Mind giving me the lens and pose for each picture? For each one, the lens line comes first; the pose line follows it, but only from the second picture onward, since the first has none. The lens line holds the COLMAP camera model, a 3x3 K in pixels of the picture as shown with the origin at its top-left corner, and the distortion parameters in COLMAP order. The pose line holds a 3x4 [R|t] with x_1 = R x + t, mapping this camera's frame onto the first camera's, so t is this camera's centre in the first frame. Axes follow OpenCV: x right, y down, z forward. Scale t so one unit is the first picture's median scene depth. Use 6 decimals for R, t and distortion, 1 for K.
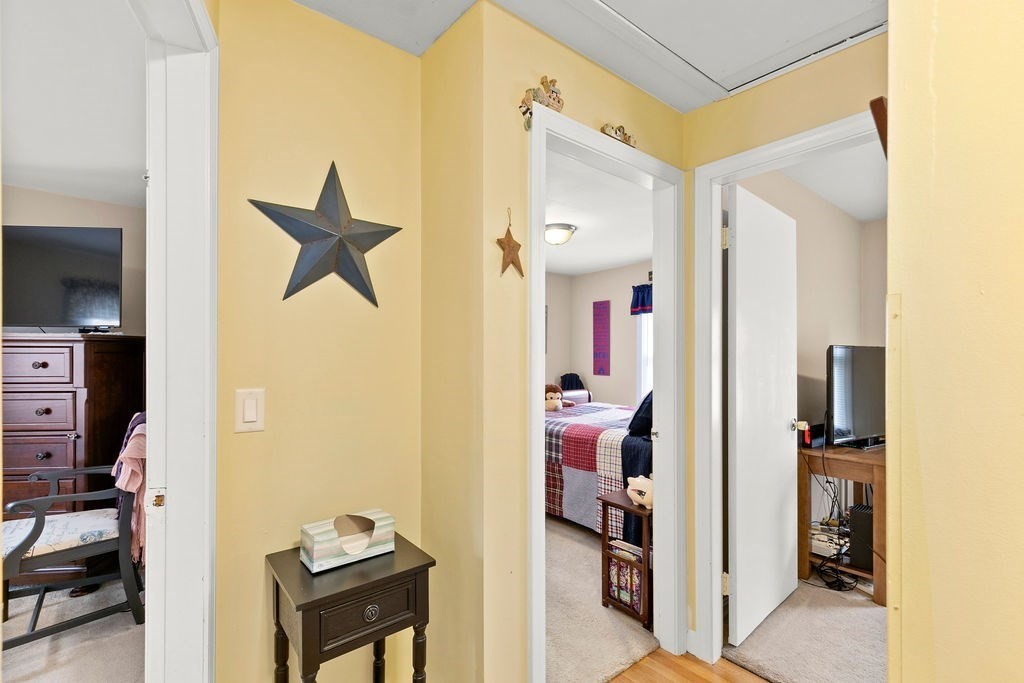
lens RADIAL K [[459.3, 0, 511.0], [0, 459.3, 356.5], [0, 0, 1]] dist [0.002143, 0.000194]
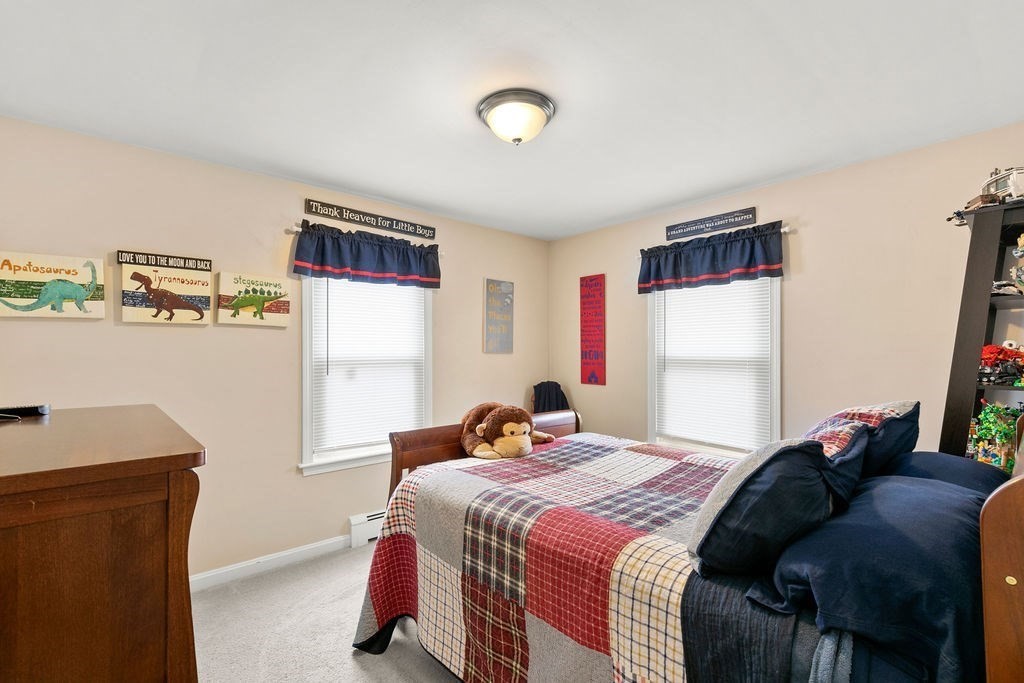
lens RADIAL K [[459.3, 0, 511.0], [0, 459.3, 356.5], [0, 0, 1]] dist [0.002143, 0.000194]
pose [[0.999032, -0.004255, 0.043793, 0.059333], [0.004105, 0.999985, 0.003513, -0.004014], [-0.043807, -0.003330, 0.999034, 0.421794]]
